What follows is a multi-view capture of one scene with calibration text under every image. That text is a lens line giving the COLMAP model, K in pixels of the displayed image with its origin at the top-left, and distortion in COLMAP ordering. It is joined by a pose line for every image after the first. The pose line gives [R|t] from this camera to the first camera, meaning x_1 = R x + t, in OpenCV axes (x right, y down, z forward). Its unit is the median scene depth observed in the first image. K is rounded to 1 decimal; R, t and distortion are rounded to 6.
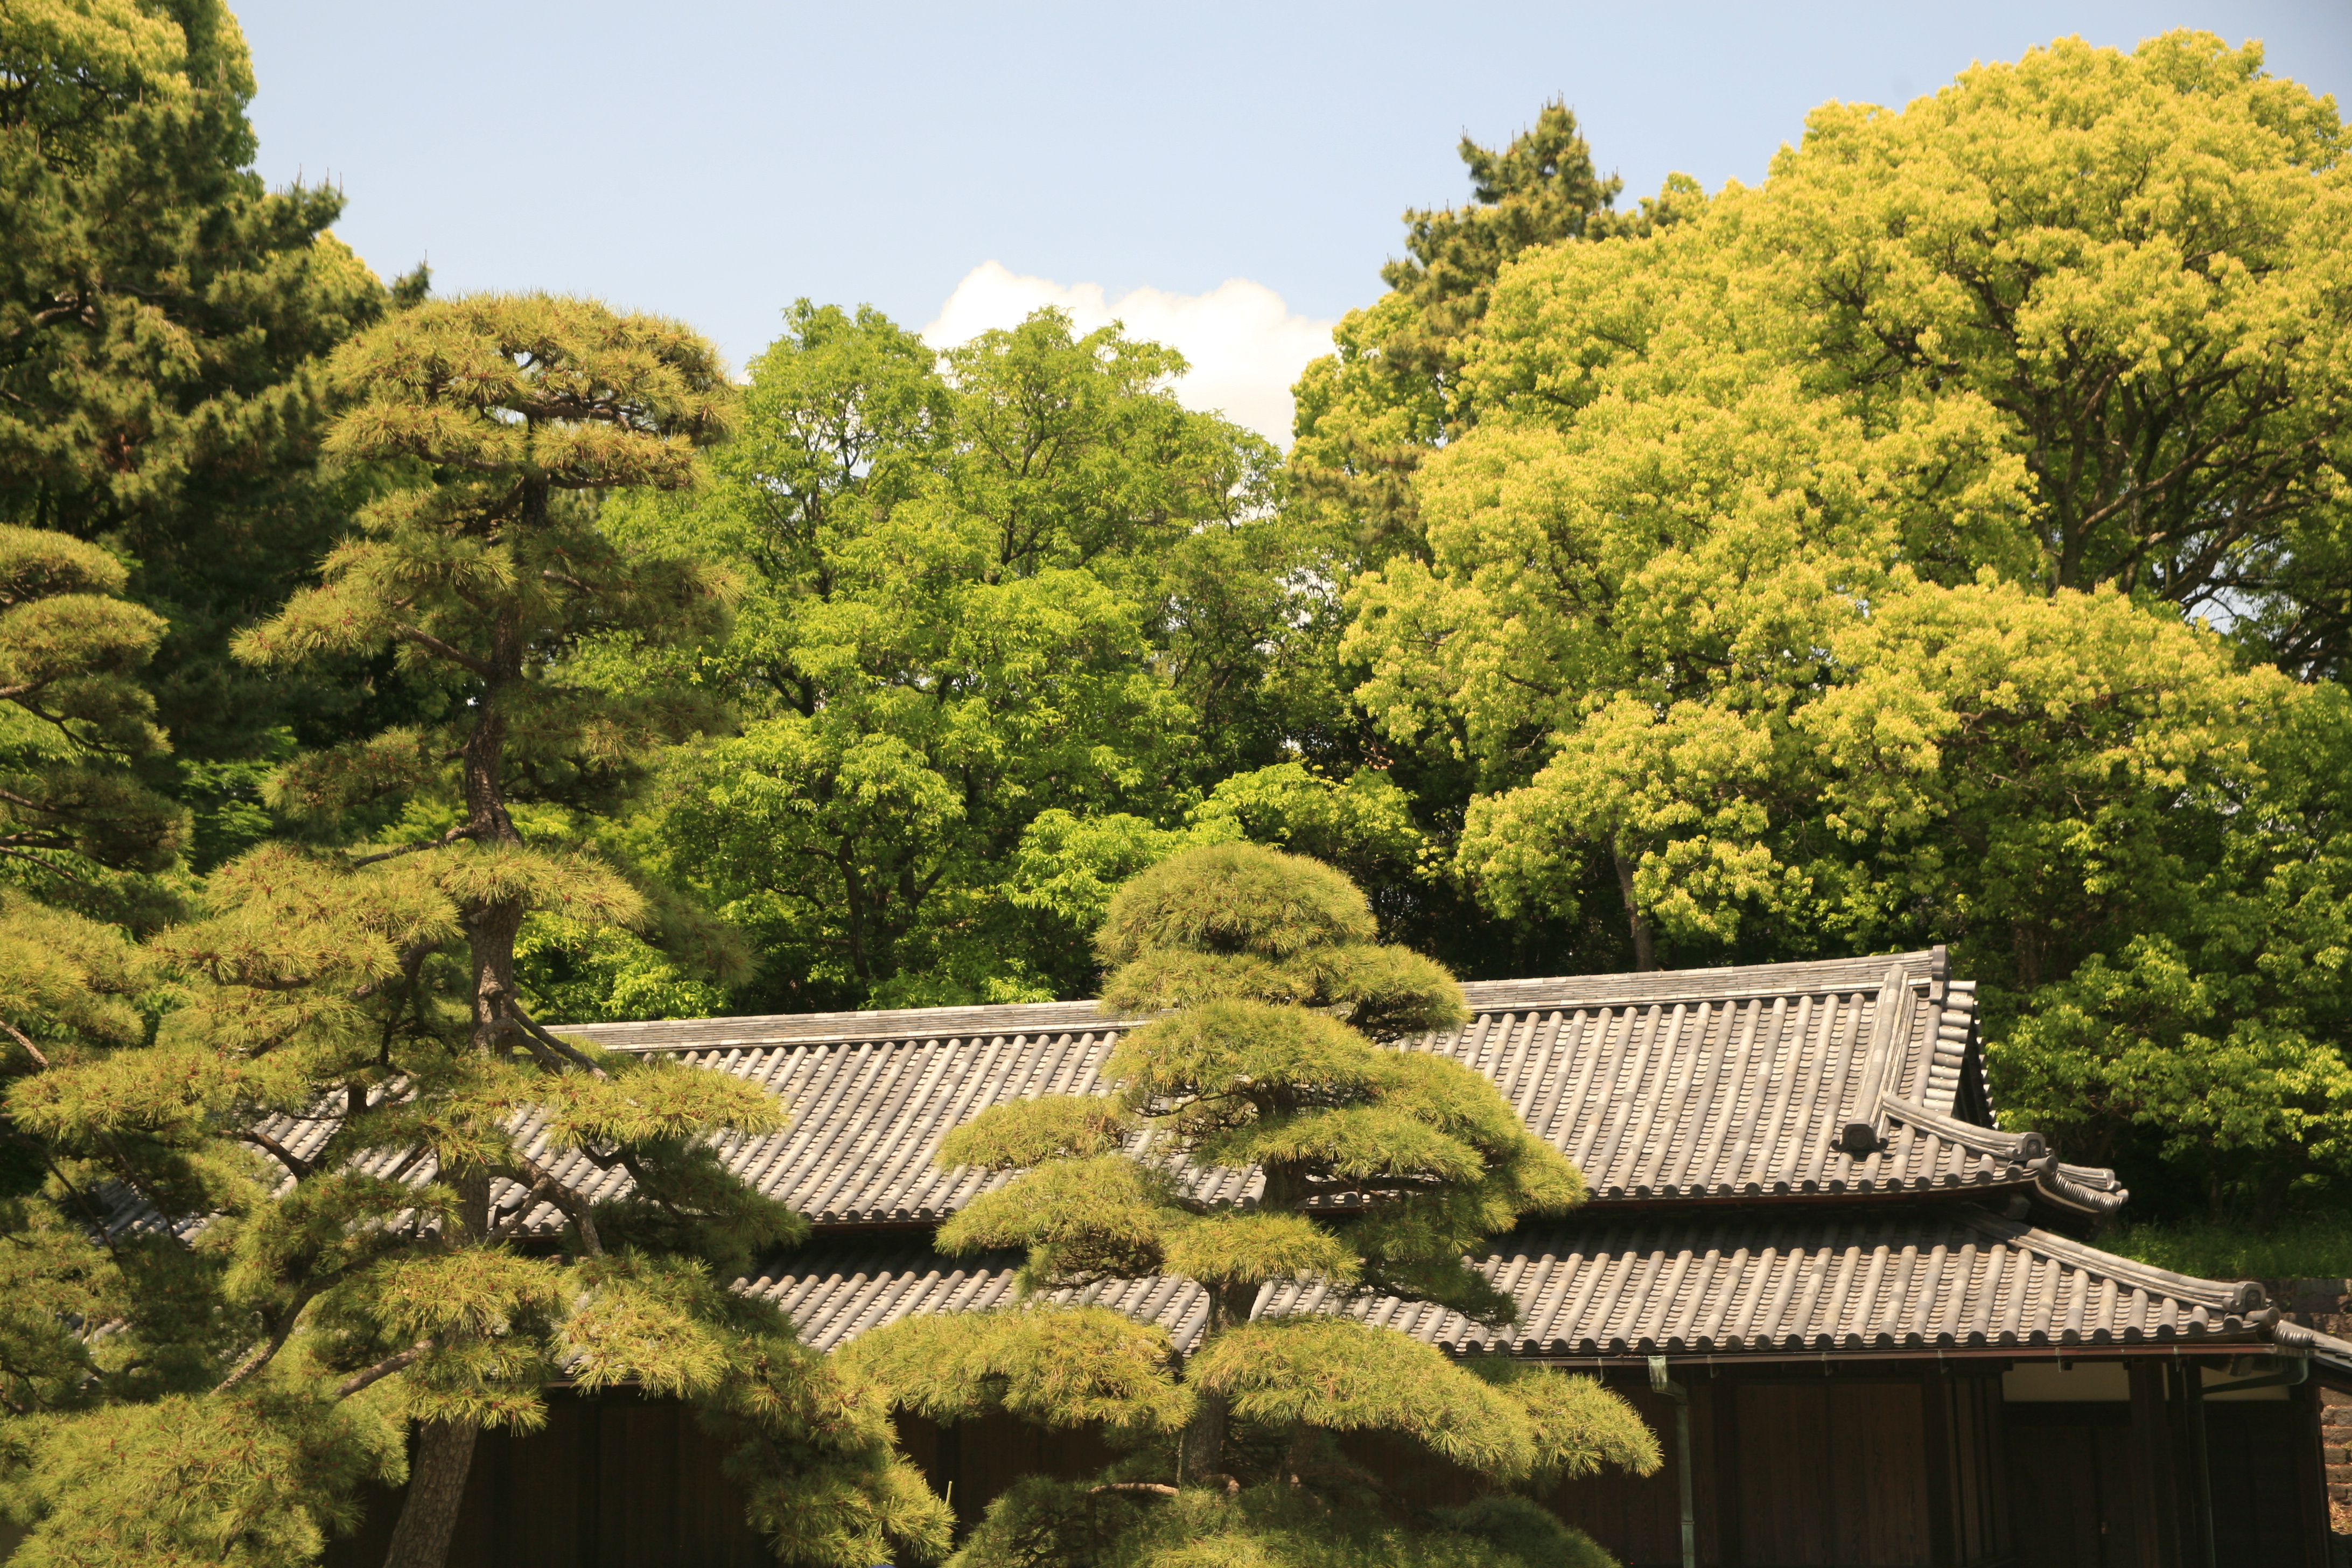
lens RADIAL K [[4149.6, 0, 1176.0], [0, 4149.6, 784.0], [0, 0, 1]] dist [0.044137, 0.119565]
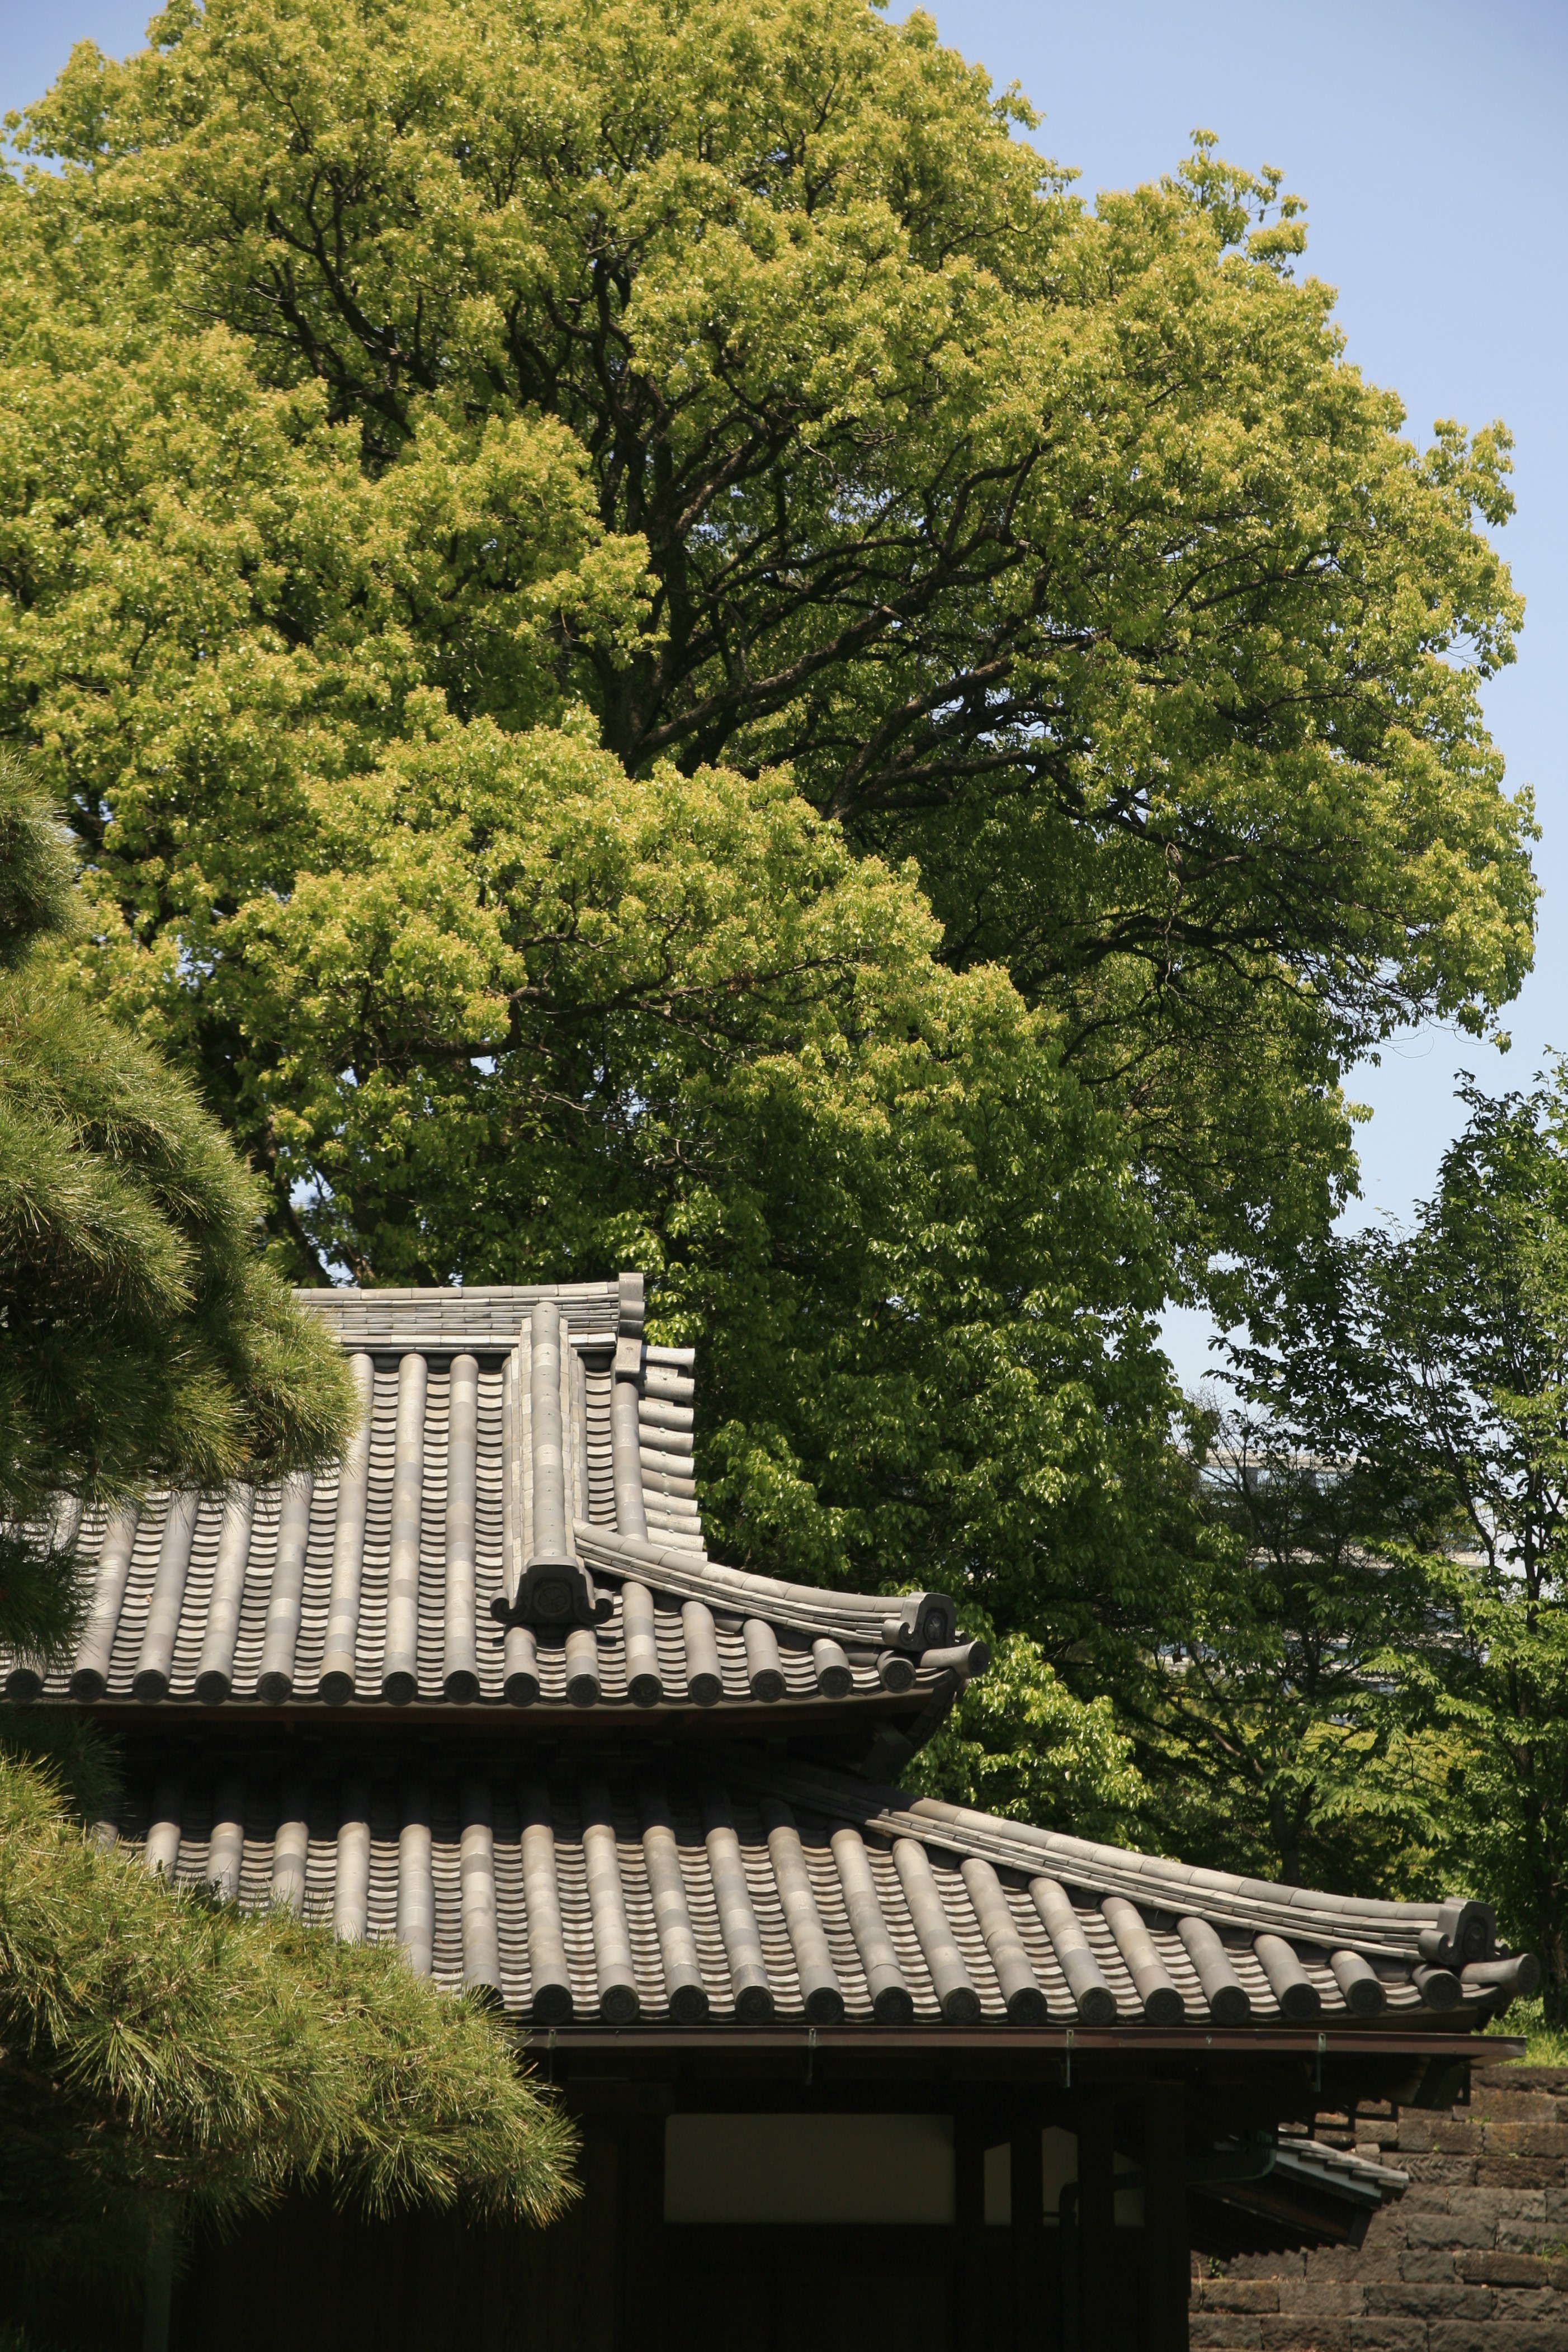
lens RADIAL K [[5071.1, 0, 784.0], [0, 5071.1, 1176.0], [0, 0, 1]] dist [0.291008, 0.163149]
pose [[0.922702, 0.104386, 0.371113, -0.027389], [-0.070365, 0.992075, -0.104101, 0.089593], [-0.379038, 0.069941, 0.922734, 0.427820]]
